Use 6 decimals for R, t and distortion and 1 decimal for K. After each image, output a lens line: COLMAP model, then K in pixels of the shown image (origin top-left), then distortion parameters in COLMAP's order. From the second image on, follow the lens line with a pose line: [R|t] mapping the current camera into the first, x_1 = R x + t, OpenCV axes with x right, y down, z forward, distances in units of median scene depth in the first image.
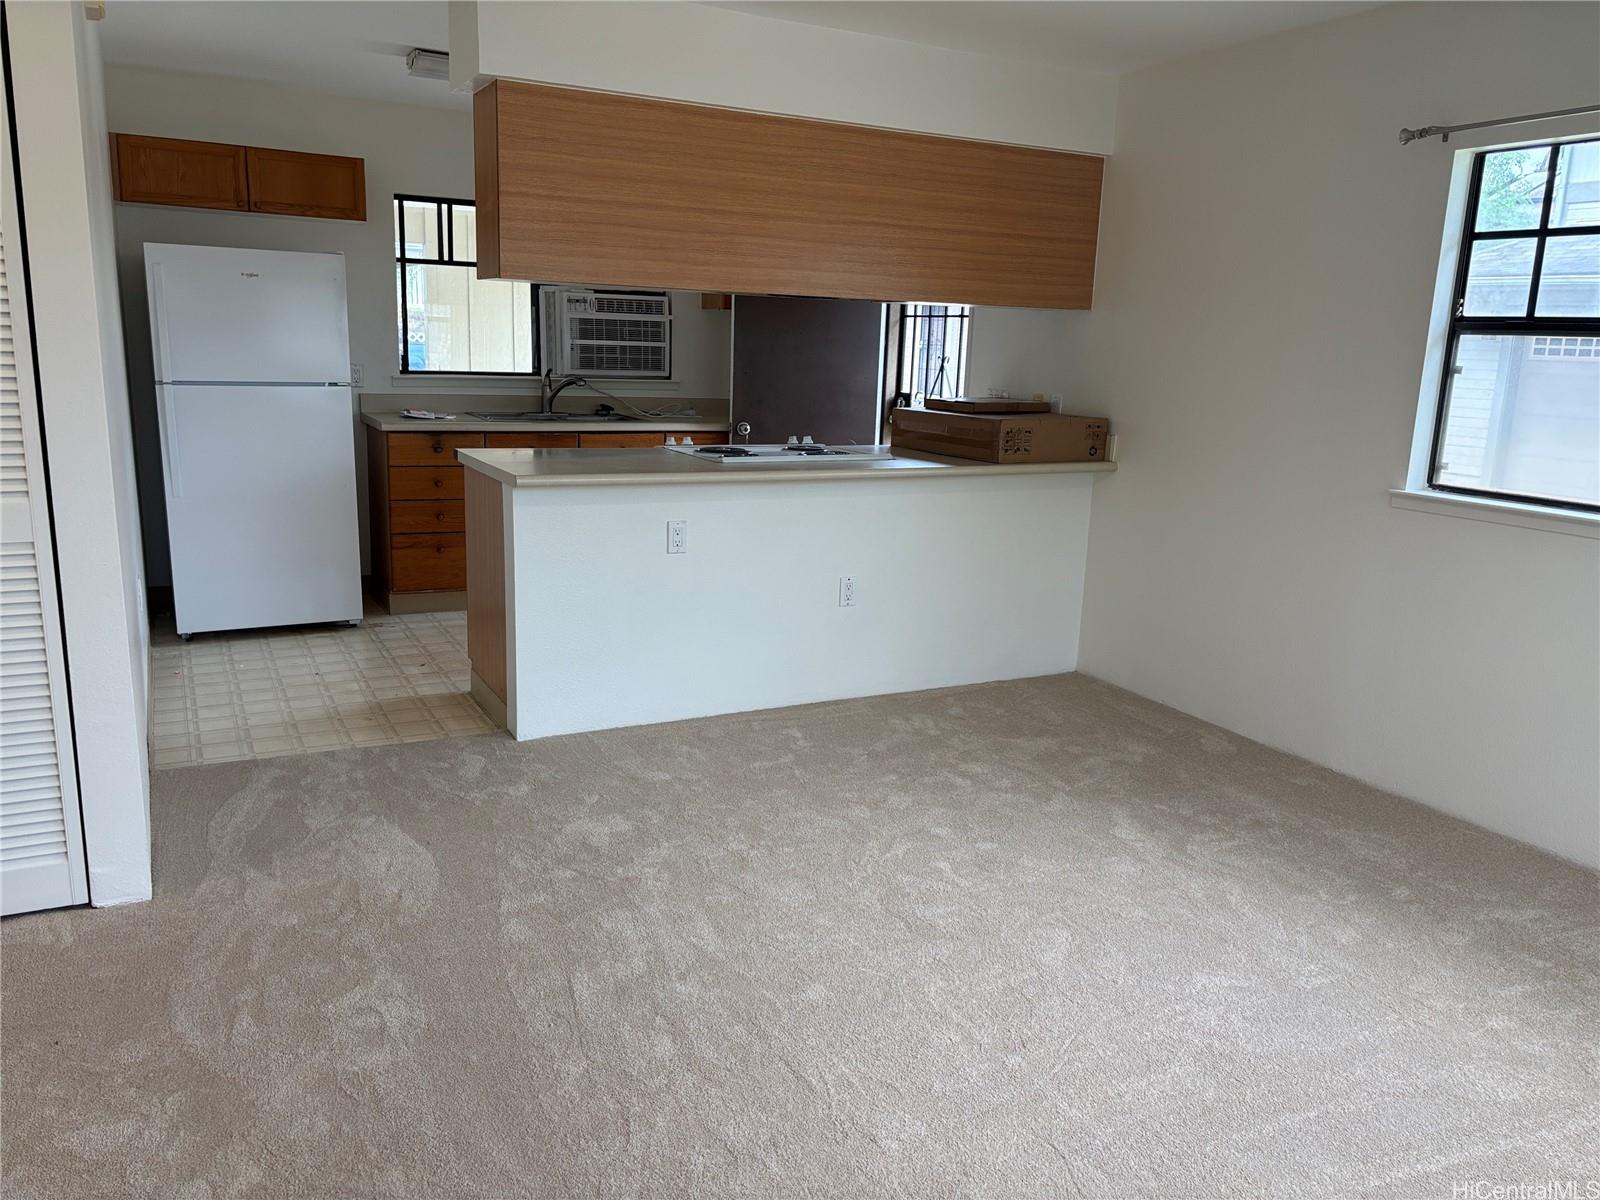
lens RADIAL K [[1200.7, 0, 802.5], [0, 1200.7, 595.0], [0, 0, 1]] dist [0.063216, -0.016535]
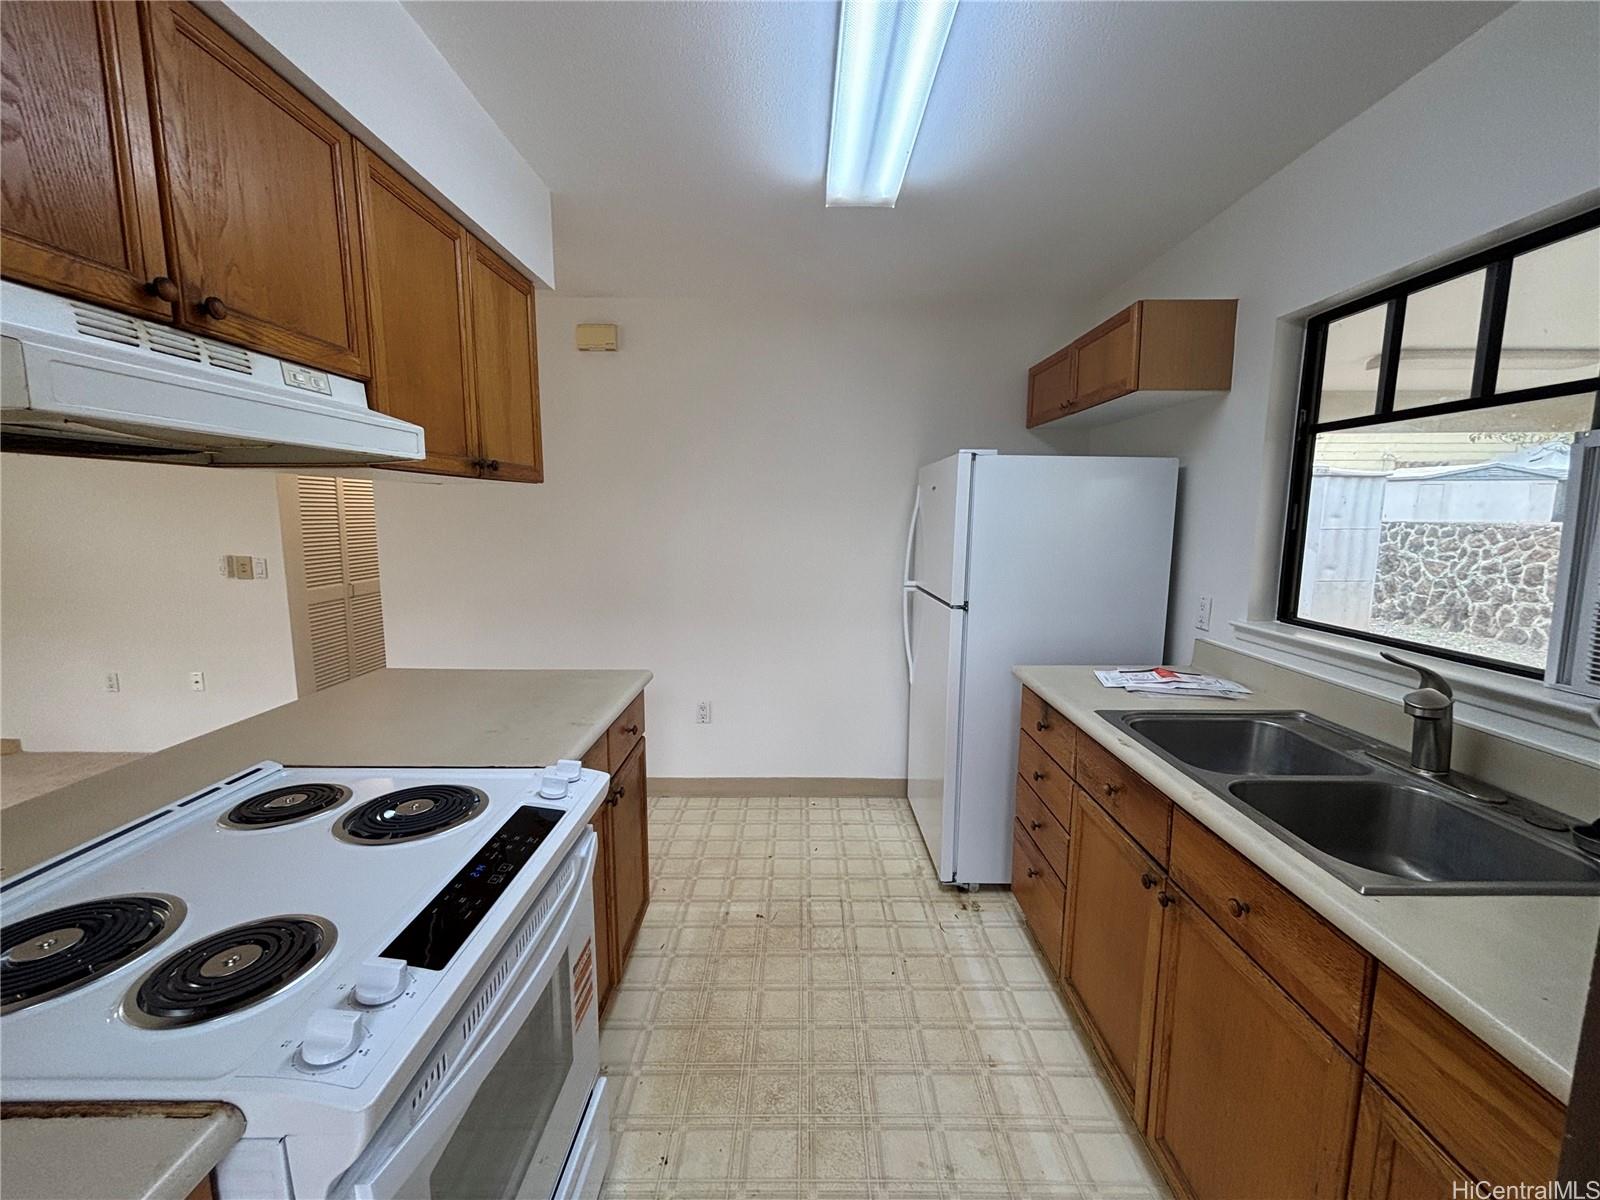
lens RADIAL K [[641.5, 0, 807.2], [0, 641.5, 594.6], [0, 0, 1]] dist [0.001230, -0.000109]
pose [[-0.459861, 0.084839, -0.883929, 0.045239], [-0.203390, 0.958900, 0.197848, -0.201586], [0.864384, 0.270765, -0.423706, 0.891695]]
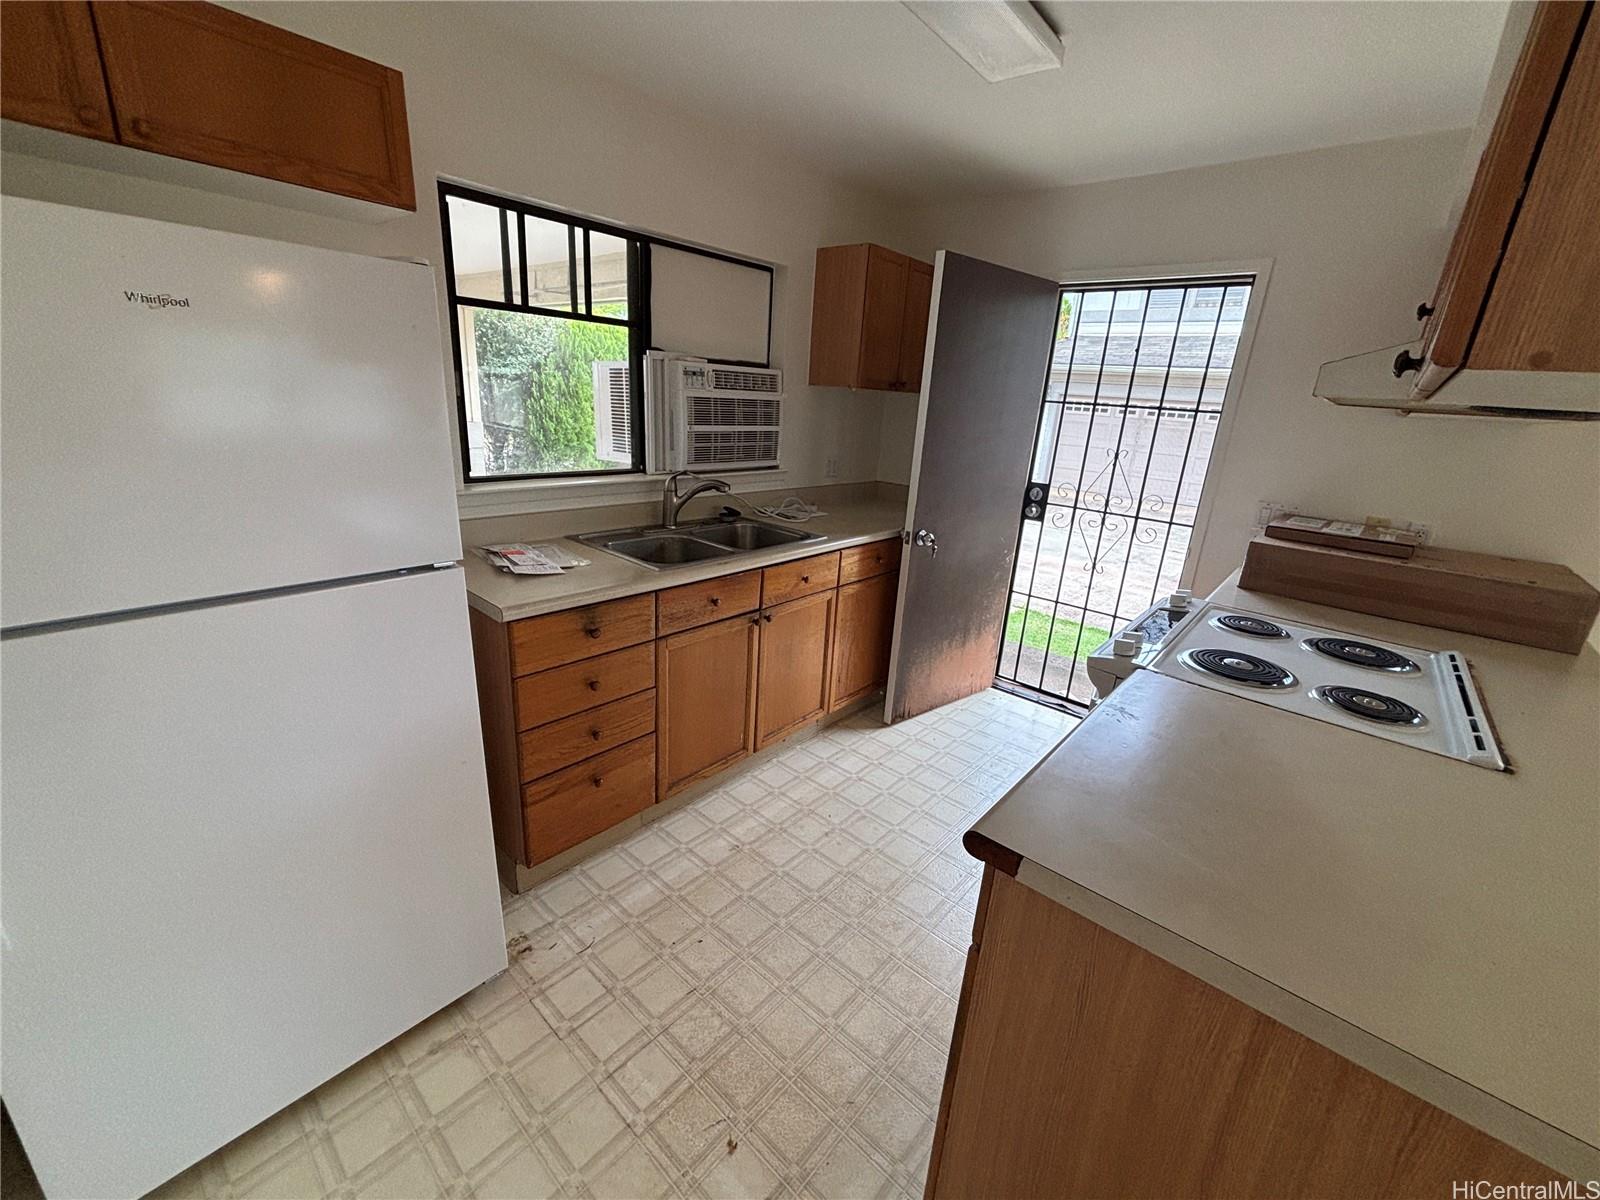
lens RADIAL K [[641.5, 0, 808.2], [0, 641.5, 602.5], [0, 0, 1]] dist [0.001230, -0.000109]
pose [[0.931112, -0.087395, 0.354109, -0.274932], [0.045270, 0.991053, 0.125560, -0.148956], [-0.361914, -0.100880, 0.926737, 0.589047]]
